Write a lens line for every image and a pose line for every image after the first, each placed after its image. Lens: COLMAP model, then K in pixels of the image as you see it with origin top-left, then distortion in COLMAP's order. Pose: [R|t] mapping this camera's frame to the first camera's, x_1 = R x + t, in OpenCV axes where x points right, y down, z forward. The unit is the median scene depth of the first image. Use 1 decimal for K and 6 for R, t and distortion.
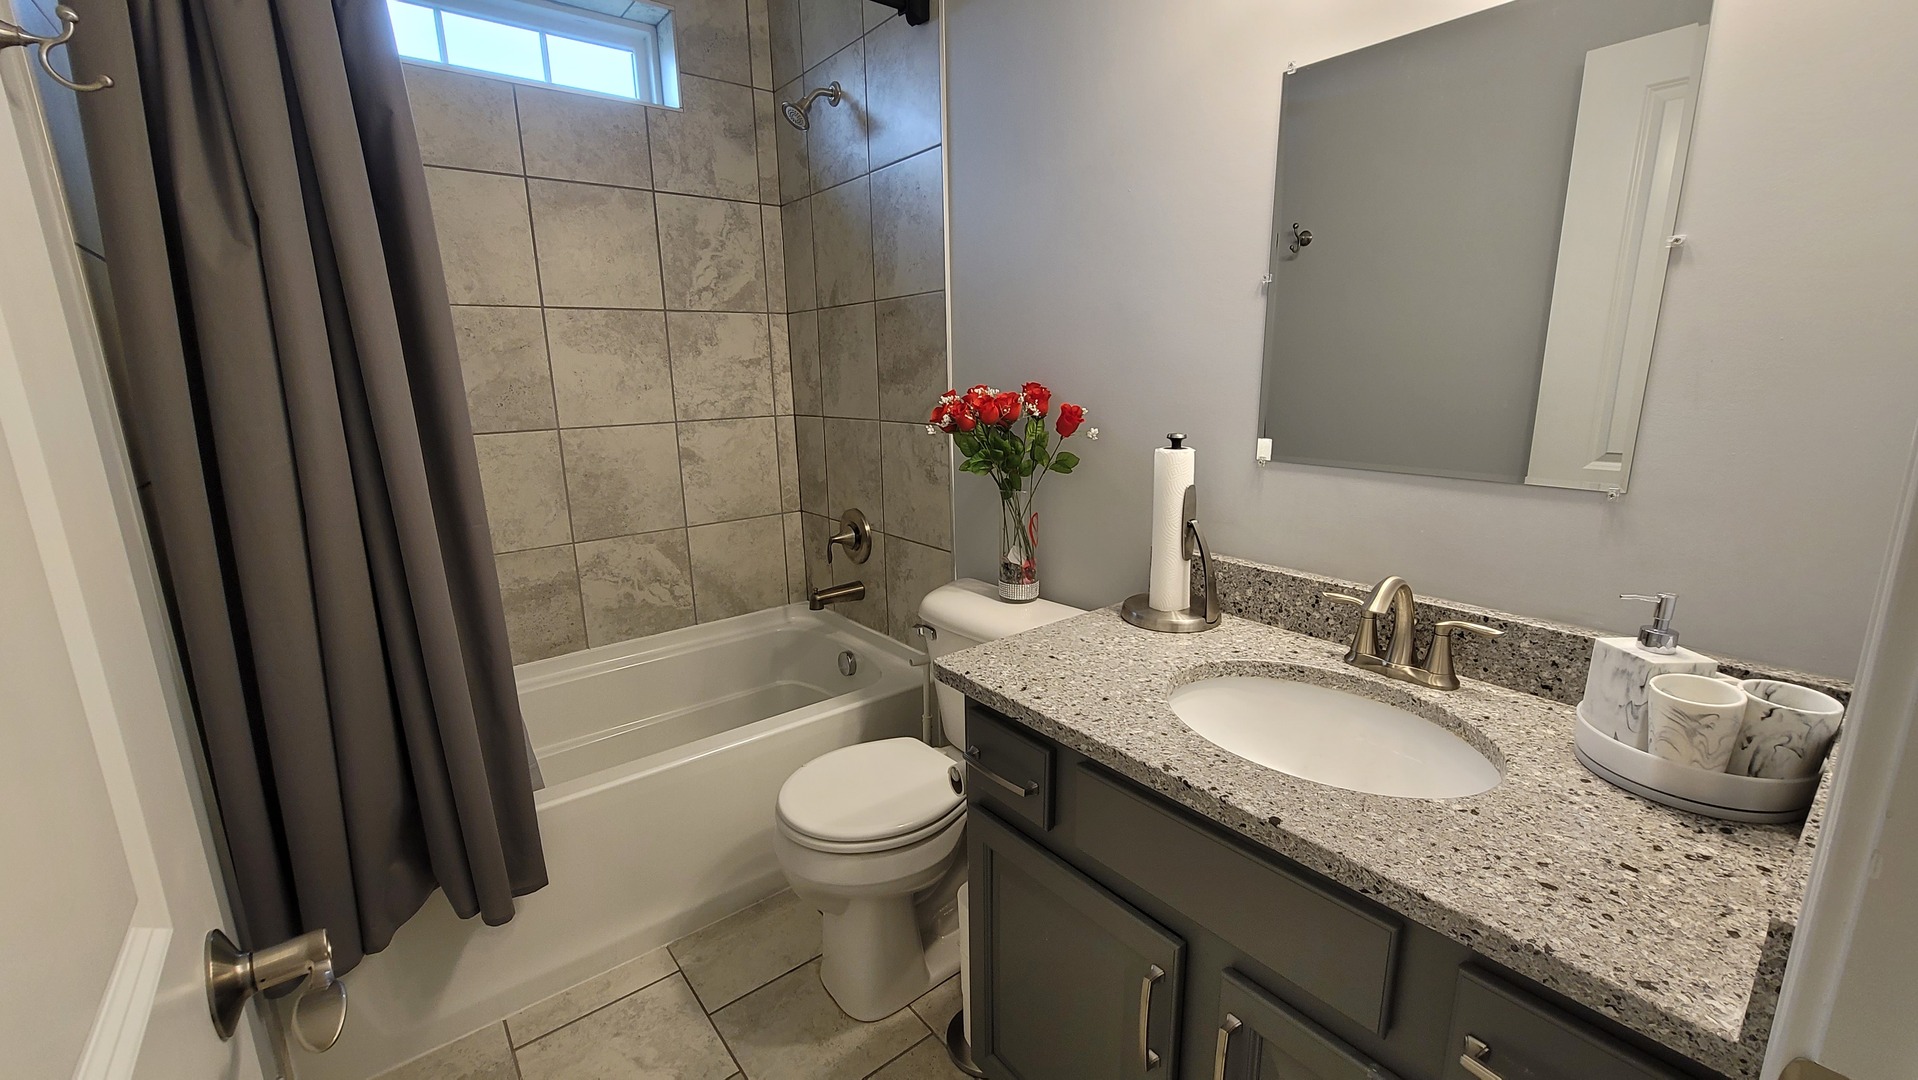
lens RADIAL K [[783.4, 0, 959.0], [0, 783.4, 540.0], [0, 0, 1]] dist [-0.001323, 0.000975]
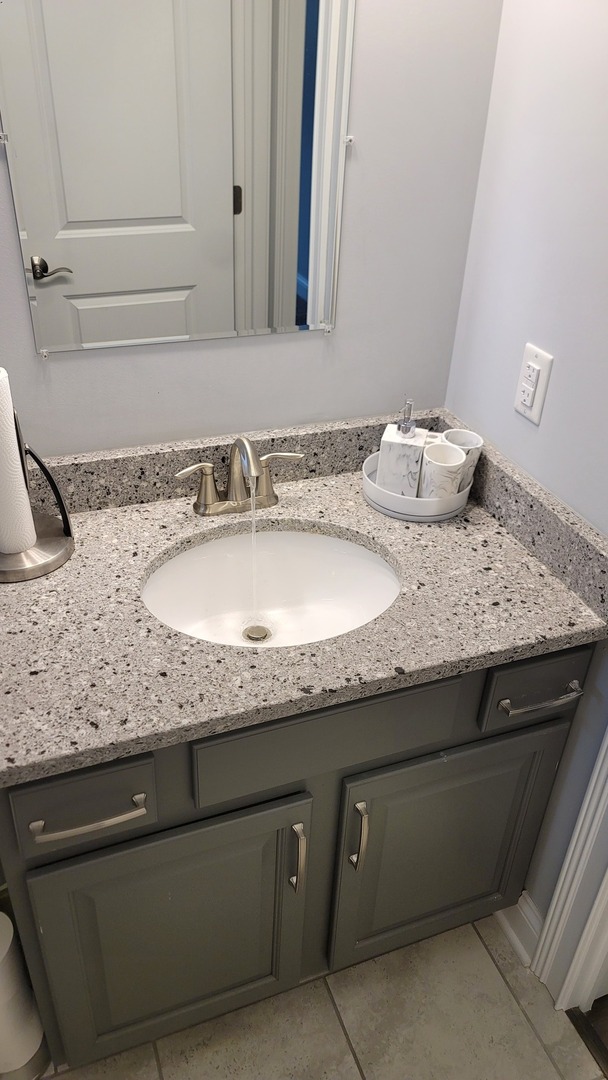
lens RADIAL K [[792.6, 0, 306.4], [0, 792.6, 532.7], [0, 0, 1]] dist [0.034278, -0.000509]
pose [[0.307216, -0.490878, 0.815265, -0.546700], [0.169395, 0.871221, 0.460737, -0.429558], [-0.936442, -0.003443, 0.350805, 0.568727]]
